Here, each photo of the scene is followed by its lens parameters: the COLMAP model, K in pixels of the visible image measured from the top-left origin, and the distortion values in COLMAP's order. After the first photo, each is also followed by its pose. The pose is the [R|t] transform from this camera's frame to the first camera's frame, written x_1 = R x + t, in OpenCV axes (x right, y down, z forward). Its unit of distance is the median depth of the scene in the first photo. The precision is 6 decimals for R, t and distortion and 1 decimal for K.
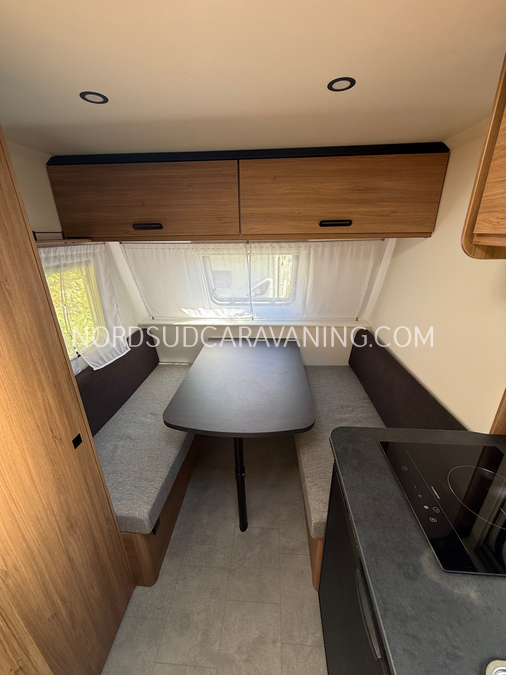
lens RADIAL K [[271.7, 0, 251.7], [0, 271.7, 340.3], [0, 0, 1]] dist [-0.003416, -0.000109]
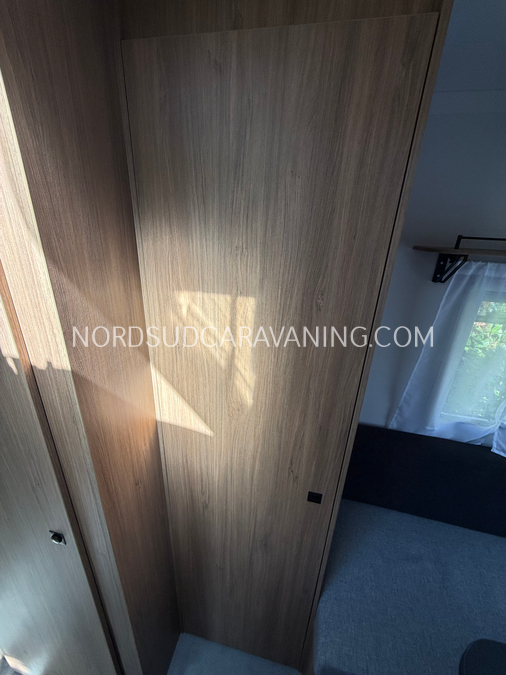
lens RADIAL K [[271.7, 0, 252.3], [0, 271.7, 337.9], [0, 0, 1]] dist [-0.003416, -0.000109]
pose [[0.703770, 0.293369, -0.647026, -0.400089], [-0.304480, 0.947424, 0.098390, -0.092479], [0.641873, 0.127762, 0.756093, 0.227268]]
